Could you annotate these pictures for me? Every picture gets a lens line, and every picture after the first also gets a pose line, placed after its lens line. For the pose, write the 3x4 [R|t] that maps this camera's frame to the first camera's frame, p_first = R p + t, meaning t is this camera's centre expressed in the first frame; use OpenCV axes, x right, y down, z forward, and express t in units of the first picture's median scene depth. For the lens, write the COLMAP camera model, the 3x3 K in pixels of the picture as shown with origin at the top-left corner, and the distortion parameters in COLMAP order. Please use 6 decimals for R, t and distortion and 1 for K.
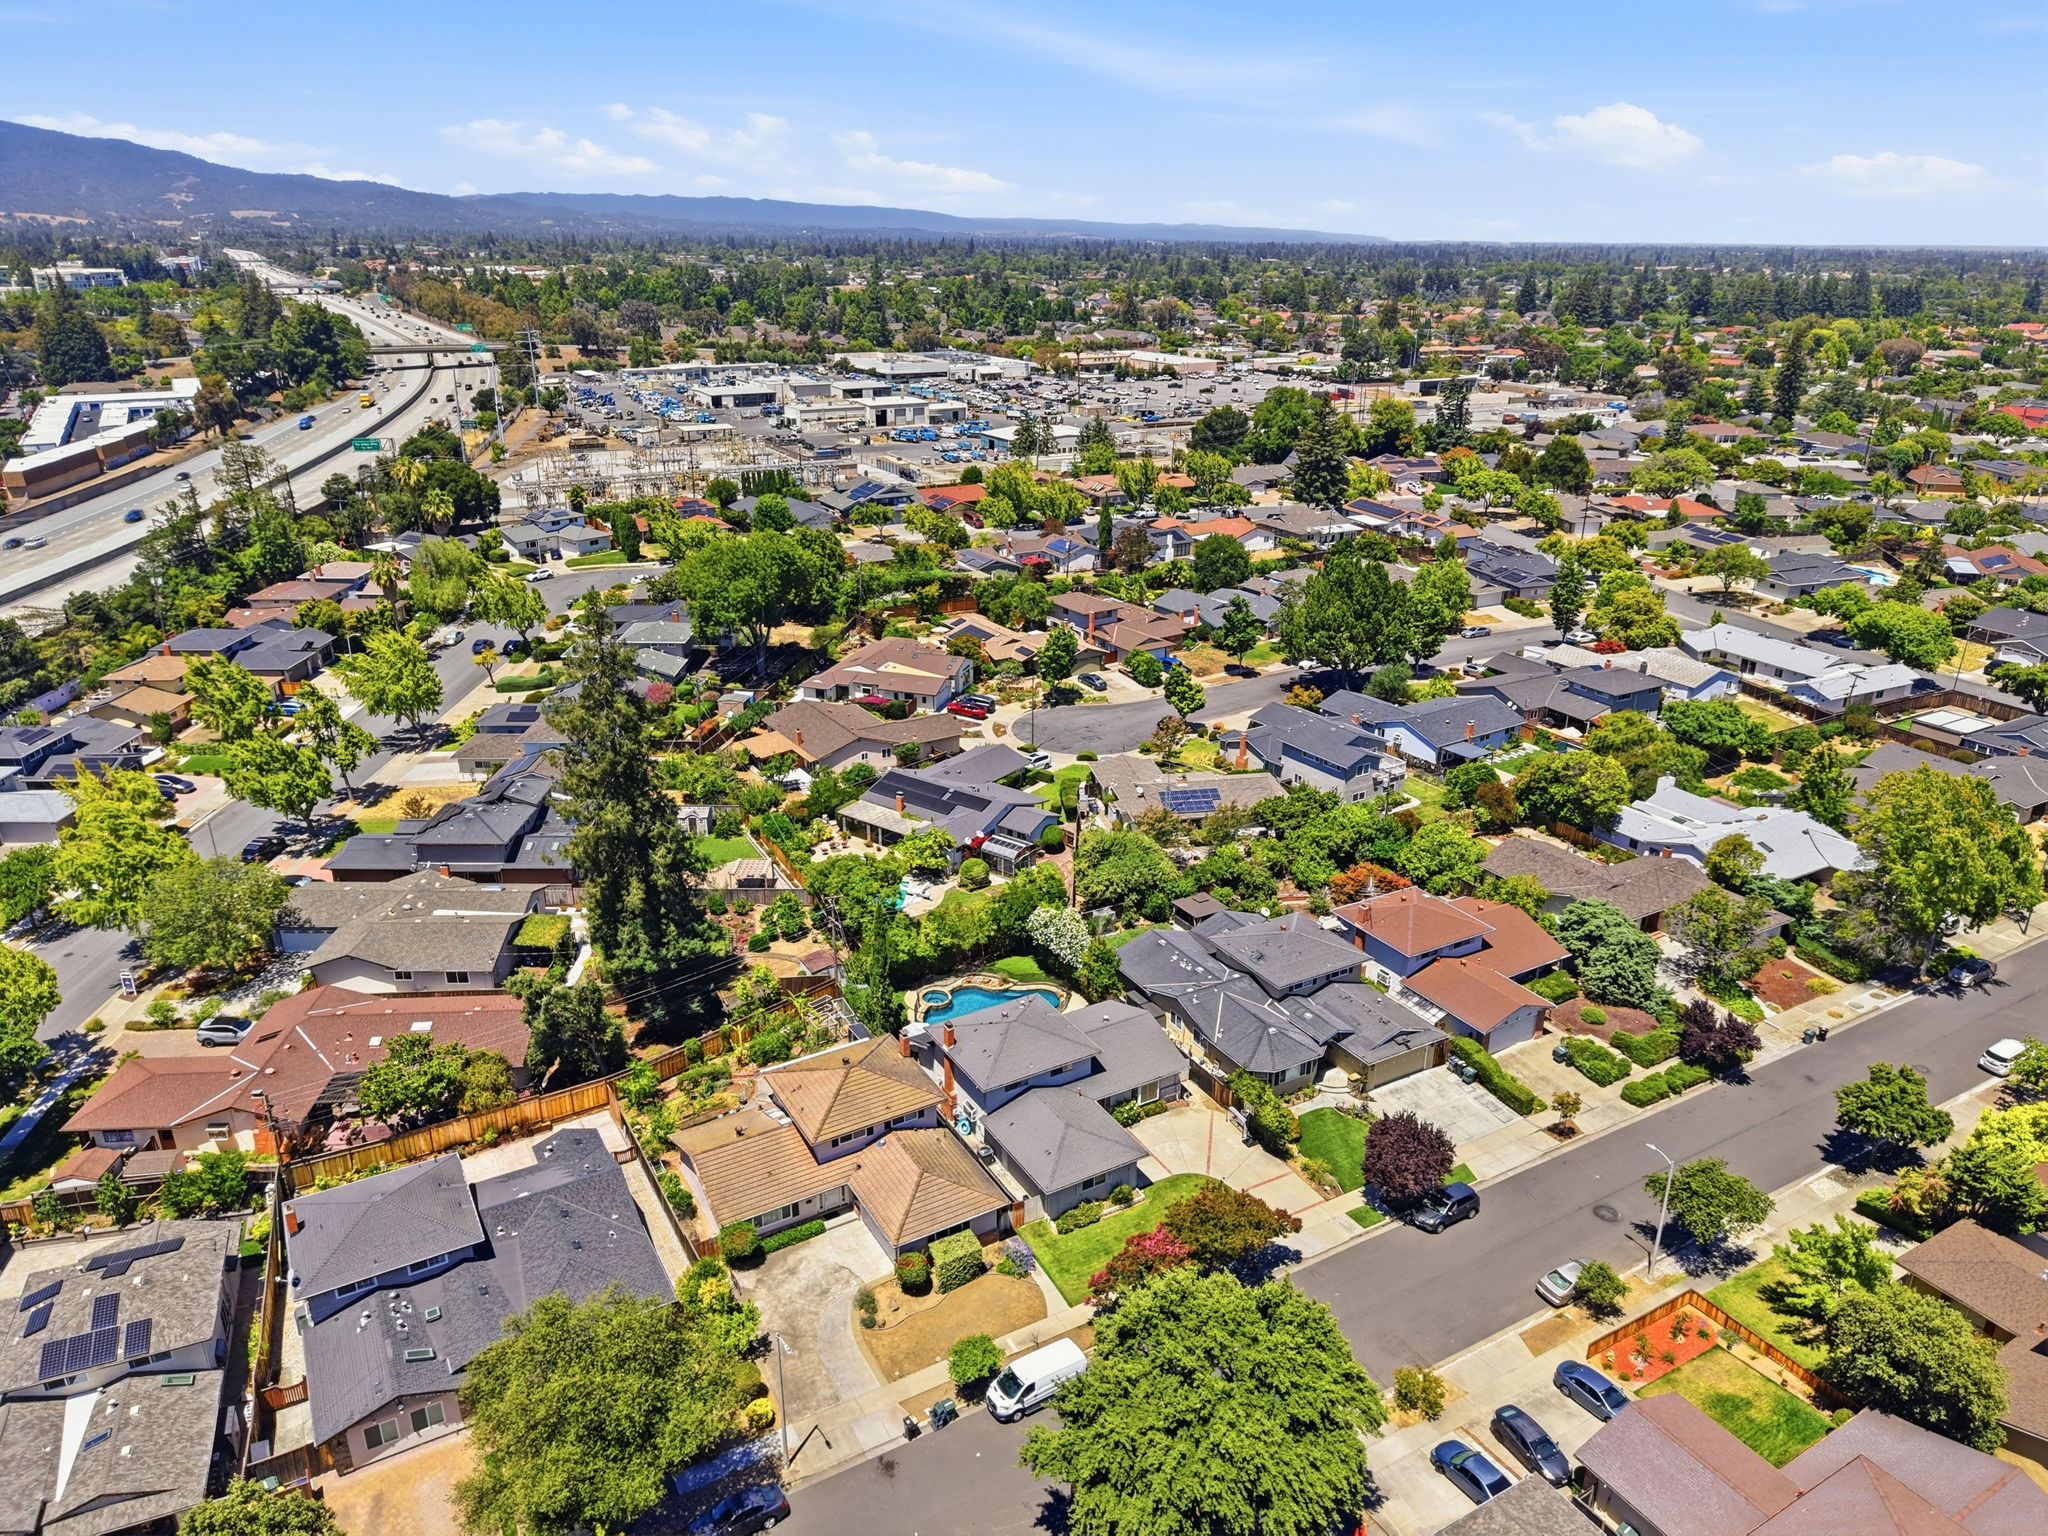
lens RADIAL K [[1366.0, 0, 1020.5], [0, 1366.0, 772.4], [0, 0, 1]] dist [0.029112, -0.031634]
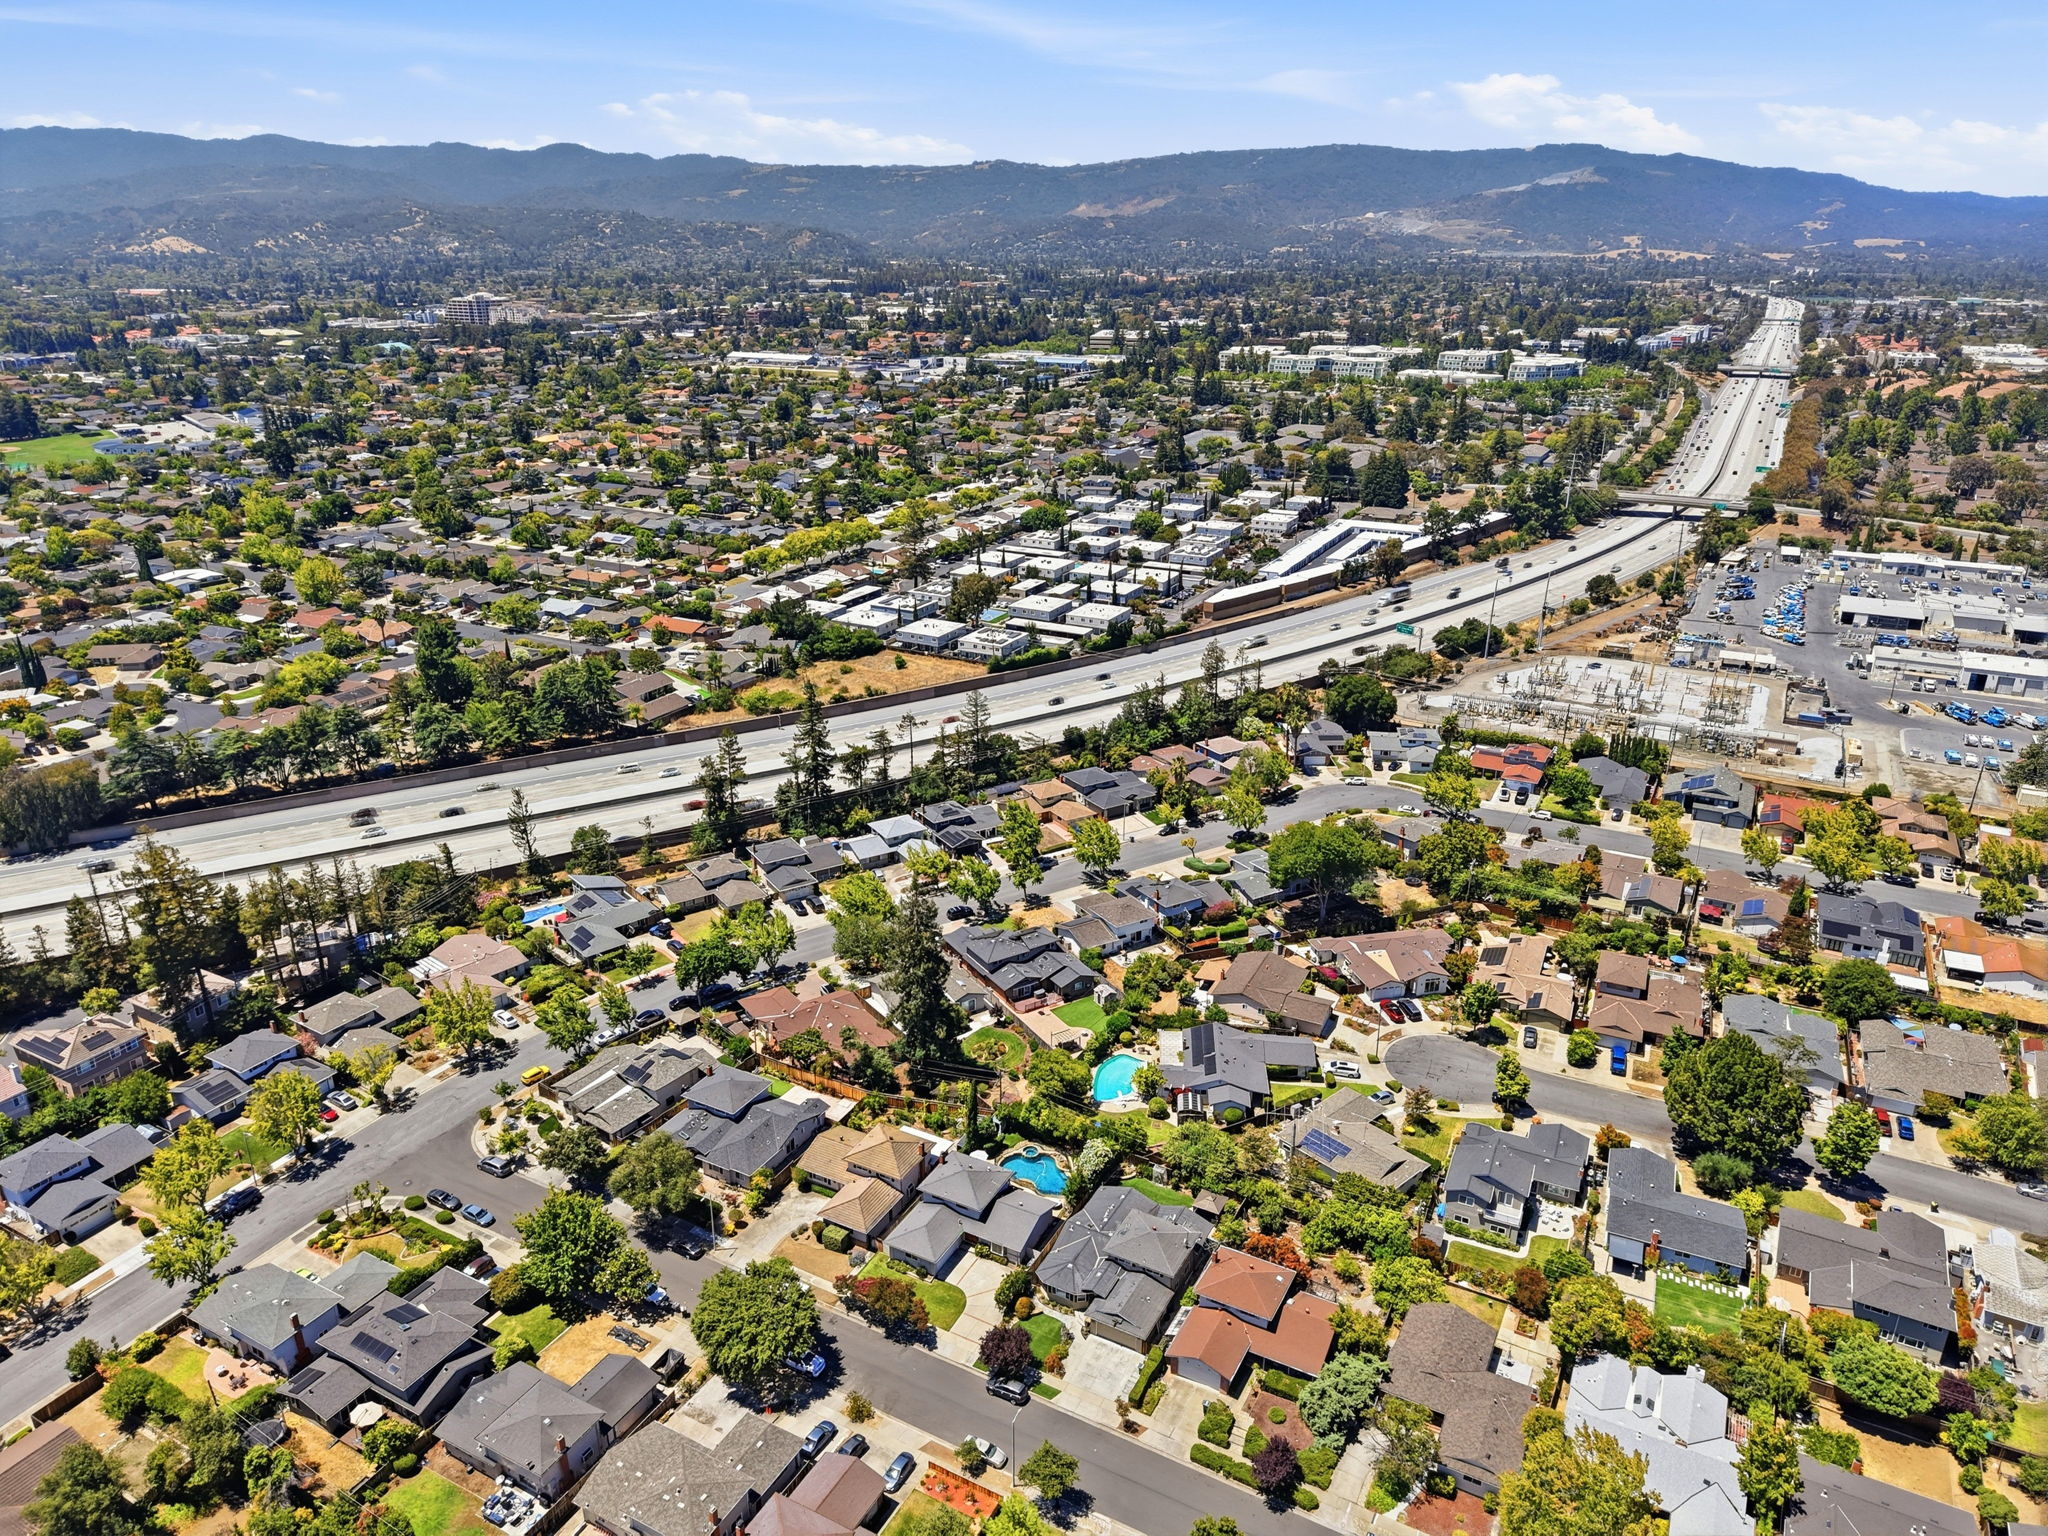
lens RADIAL K [[1366.0, 0, 1013.5], [0, 1366.0, 771.7], [0, 0, 1]] dist [0.029112, -0.031634]
pose [[0.519762, 0.300747, -0.799624, 0.981946], [-0.308067, 0.938994, 0.152920, -0.458223], [0.796833, 0.166856, 0.580704, -0.087915]]
